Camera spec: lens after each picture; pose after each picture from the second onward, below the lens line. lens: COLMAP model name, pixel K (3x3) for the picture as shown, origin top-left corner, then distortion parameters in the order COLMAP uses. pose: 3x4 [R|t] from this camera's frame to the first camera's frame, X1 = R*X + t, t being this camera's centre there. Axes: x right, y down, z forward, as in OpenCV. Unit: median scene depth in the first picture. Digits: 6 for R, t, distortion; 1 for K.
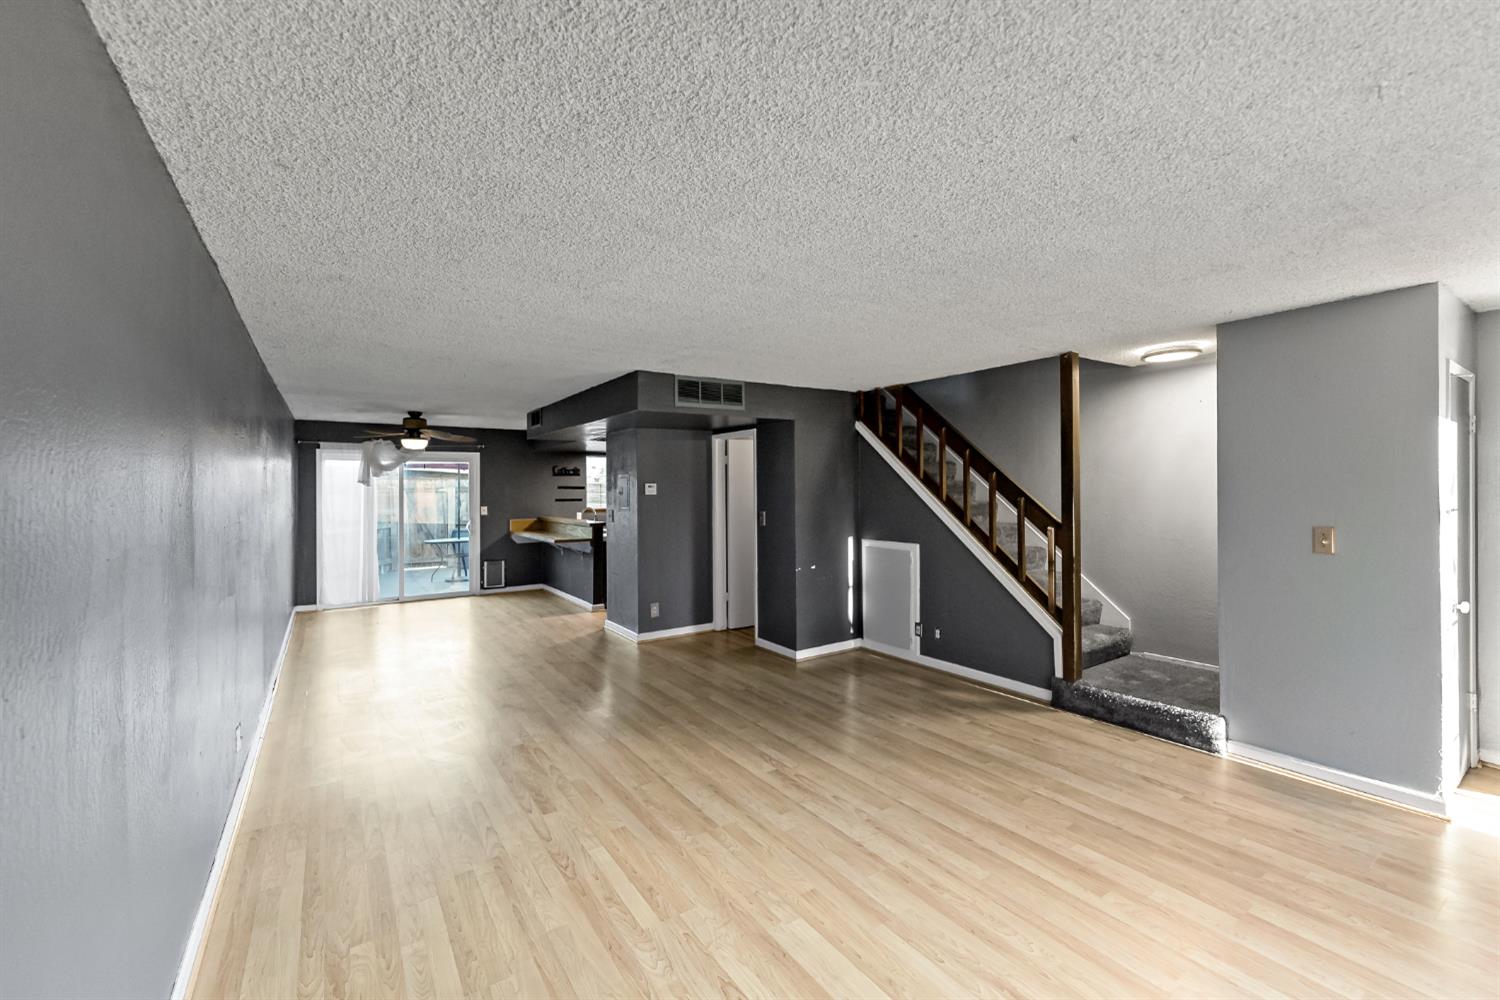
lens RADIAL K [[621.9, 0, 750.0], [0, 621.9, 500.0], [0, 0, 1]] dist [0.002183, 0.000140]
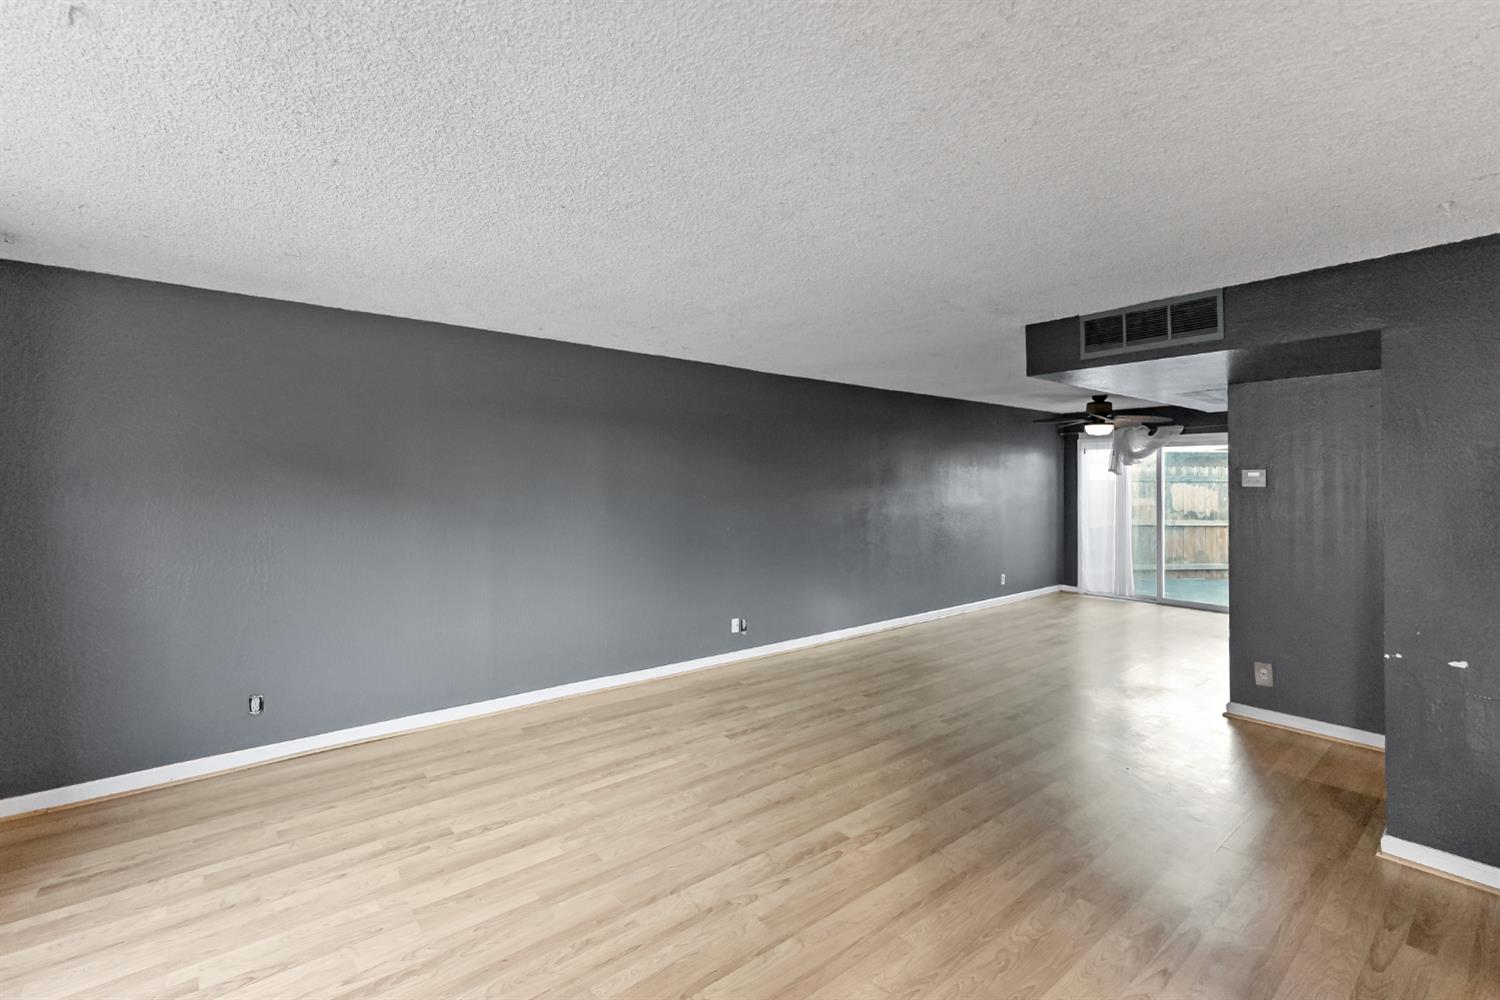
lens RADIAL K [[643.9, 0, 728.1], [0, 643.9, 479.7], [0, 0, 1]] dist [0.003341, 0.000474]
pose [[0.077774, 0.006421, -0.996950, 0.586492], [-0.022709, 0.999731, 0.004667, -0.009472], [0.996712, 0.022277, 0.077899, 0.549770]]
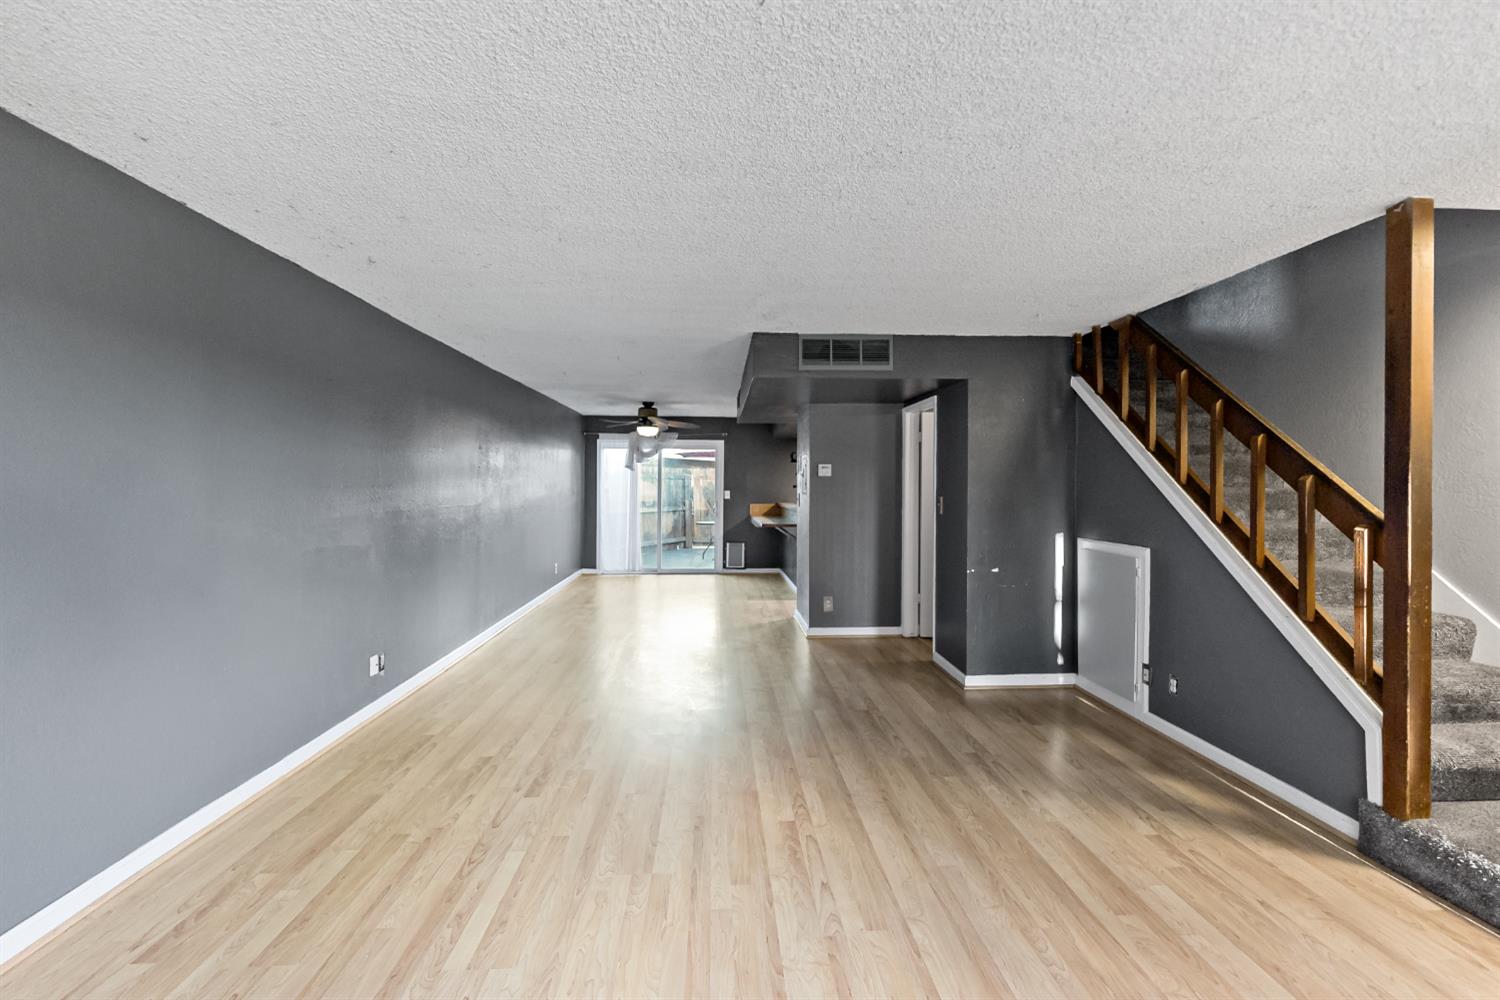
lens RADIAL K [[613.3, 0, 746.8], [0, 613.3, 491.2], [0, 0, 1]] dist [0.001440, -0.000030]
pose [[0.859219, 0.017546, -0.511307, 0.262427], [-0.020781, 0.999784, -0.000612, 0.021251], [0.511186, 0.011152, 0.859398, 0.225849]]
